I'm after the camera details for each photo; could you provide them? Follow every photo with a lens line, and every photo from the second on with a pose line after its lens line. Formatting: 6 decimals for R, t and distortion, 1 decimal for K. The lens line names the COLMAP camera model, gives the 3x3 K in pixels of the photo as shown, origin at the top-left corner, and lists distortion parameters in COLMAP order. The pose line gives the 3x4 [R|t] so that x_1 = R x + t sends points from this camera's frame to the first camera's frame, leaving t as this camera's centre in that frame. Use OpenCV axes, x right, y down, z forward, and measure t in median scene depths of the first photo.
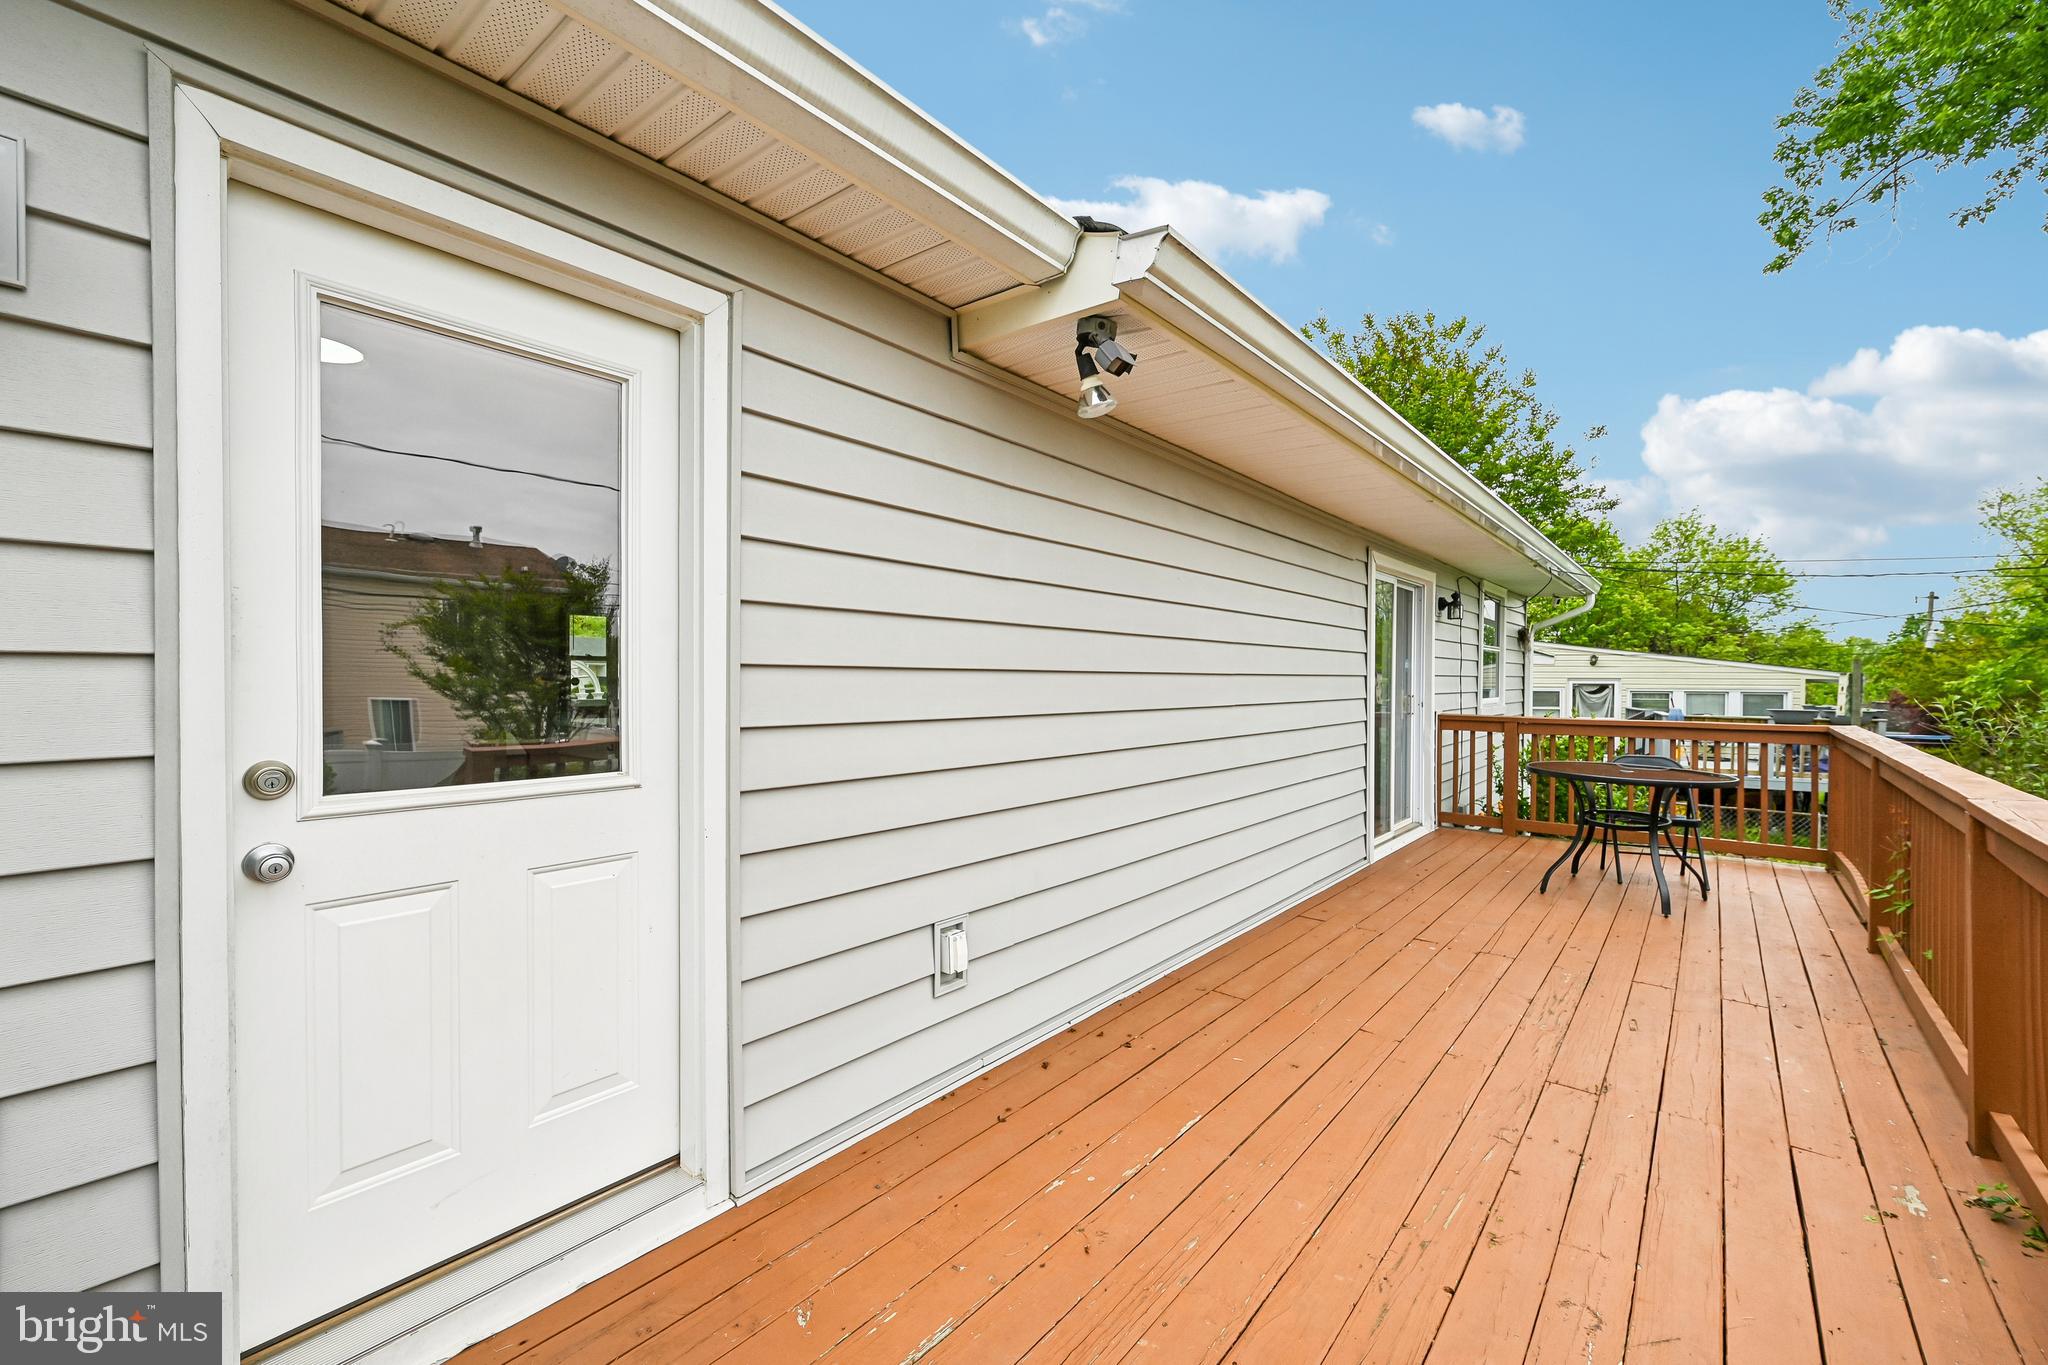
lens RADIAL K [[815.6, 0, 1030.2], [0, 815.6, 687.3], [0, 0, 1]] dist [0.003616, -0.001485]
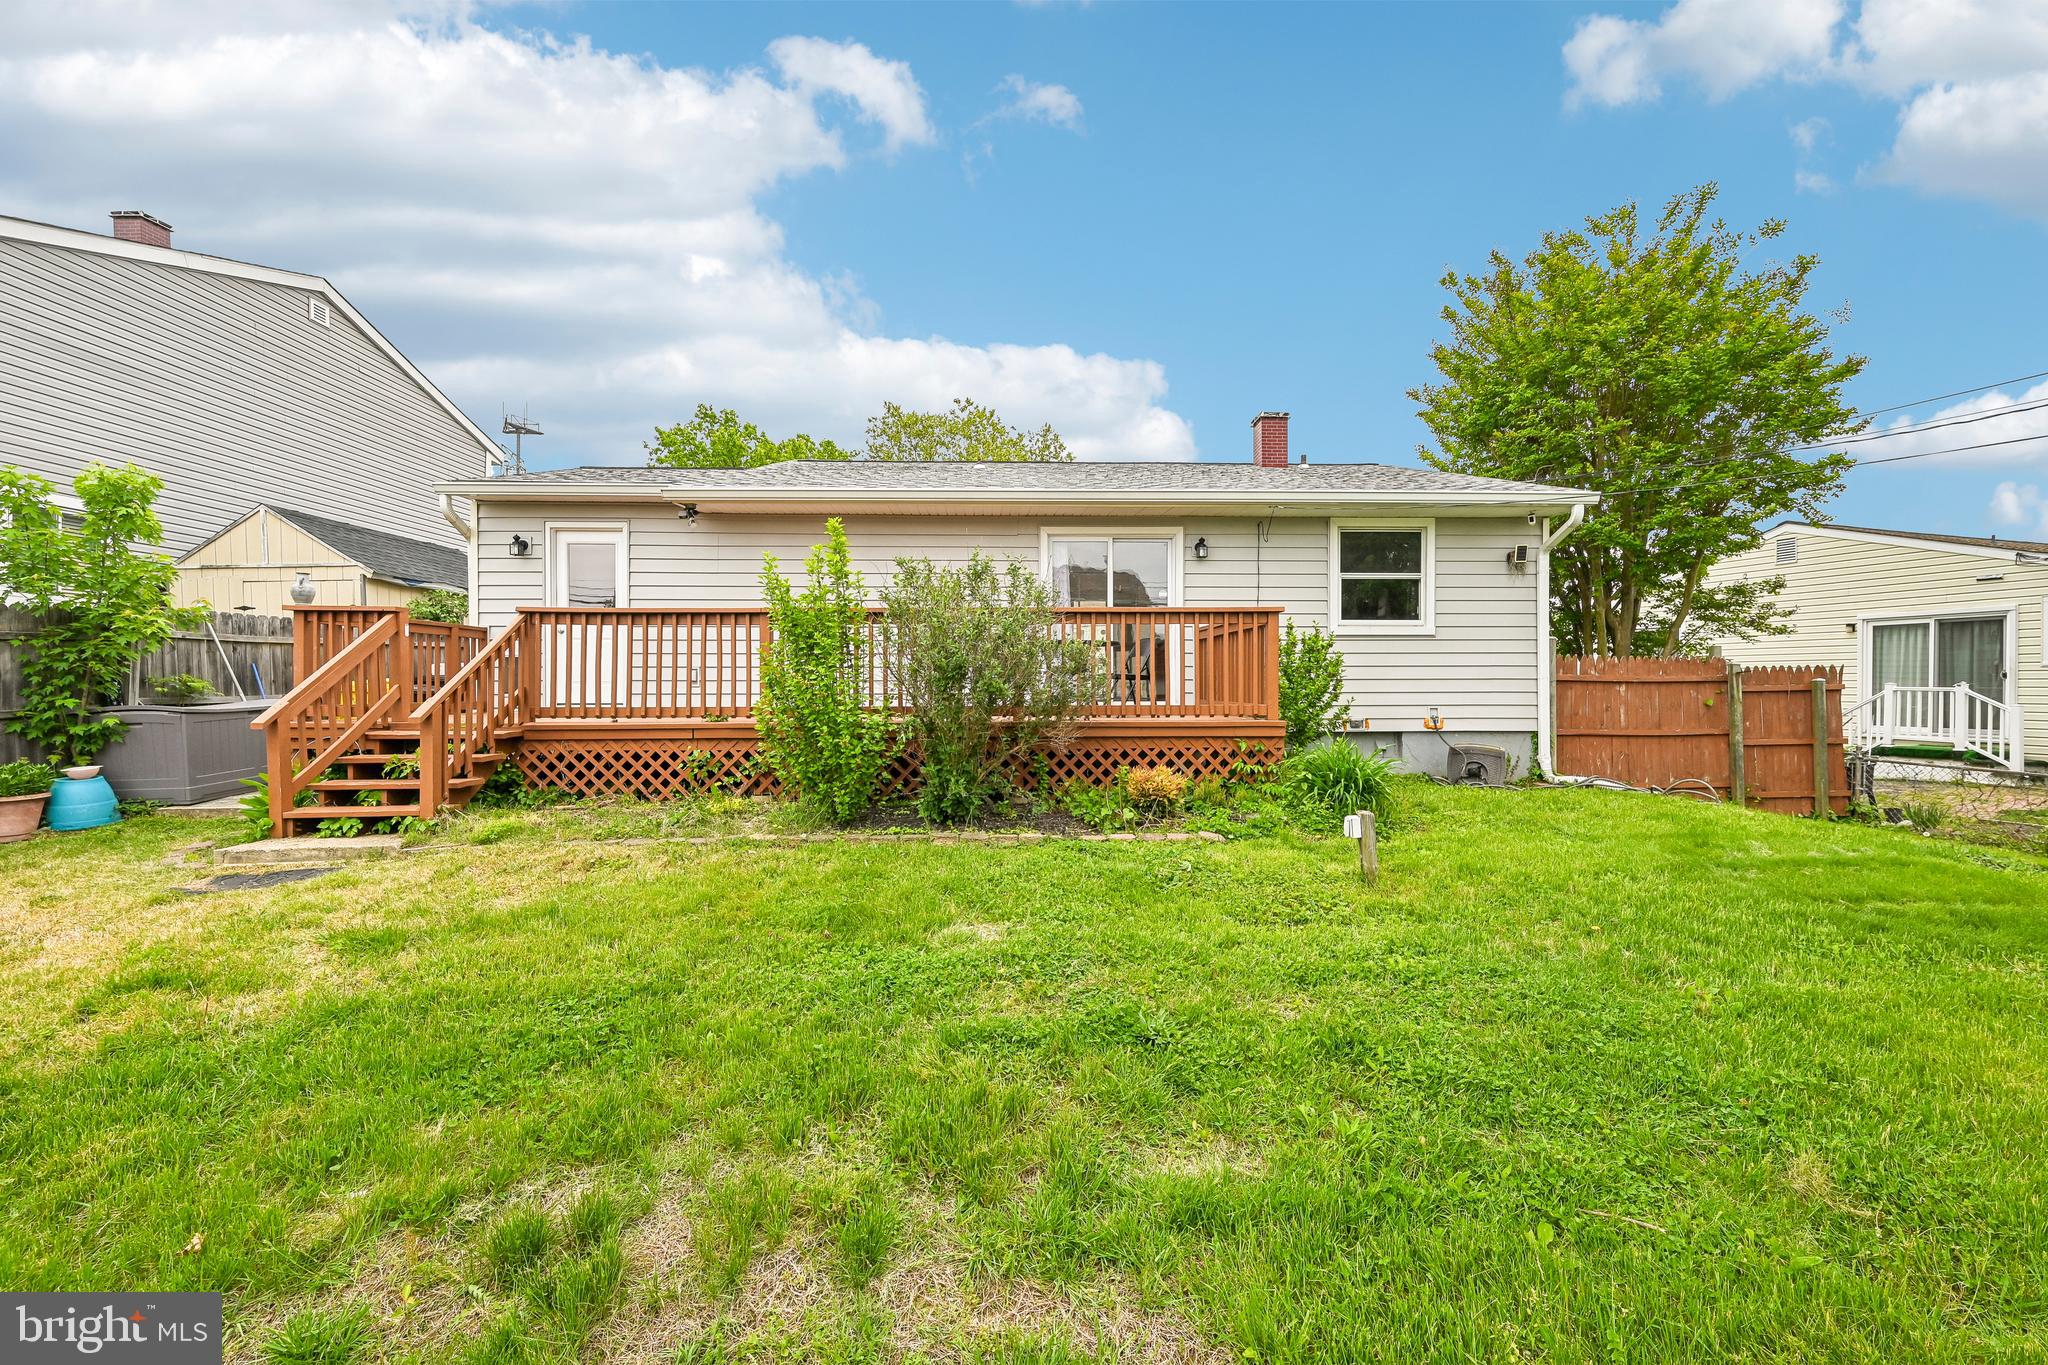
lens RADIAL K [[815.6, 0, 1024.0], [0, 815.6, 690.1], [0, 0, 1]] dist [0.003616, -0.001485]
pose [[0.672259, -0.004737, -0.740301, 1.254194], [-0.004102, 0.999940, -0.010123, 0.142447], [0.740304, 0.009842, 0.672200, -0.110767]]
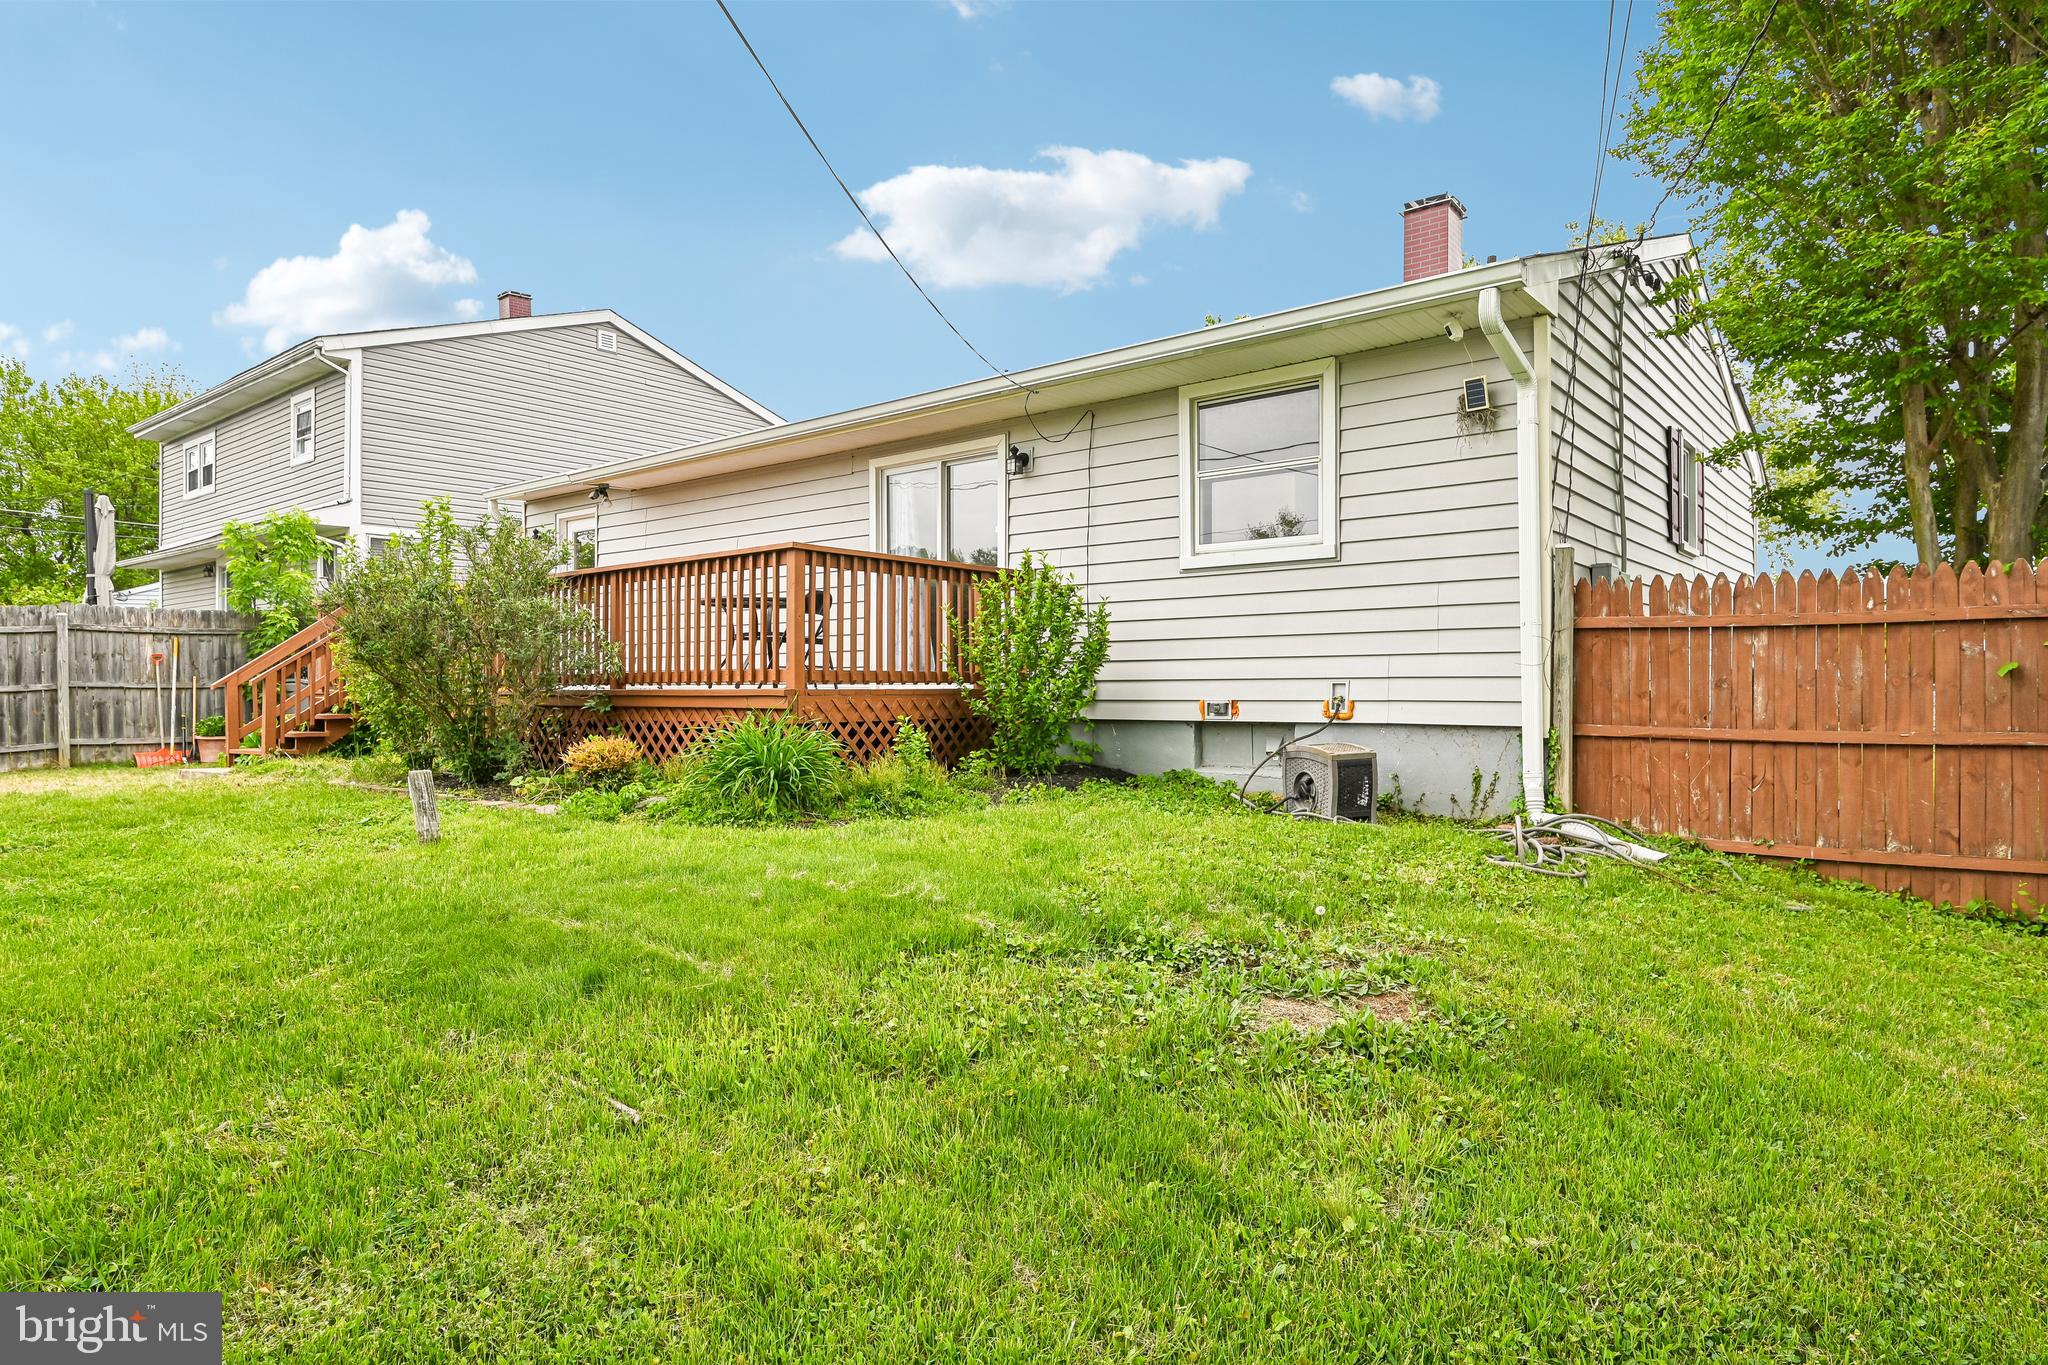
lens RADIAL K [[1222.1, 0, 1037.0], [0, 1222.1, 672.7], [0, 0, 1]] dist [0.000868, -0.000504]
pose [[0.000282, -0.023212, -0.999731, 1.864799], [-0.012080, 0.999658, -0.023214, 0.175748], [0.999927, 0.012084, 0.000002, 0.983121]]
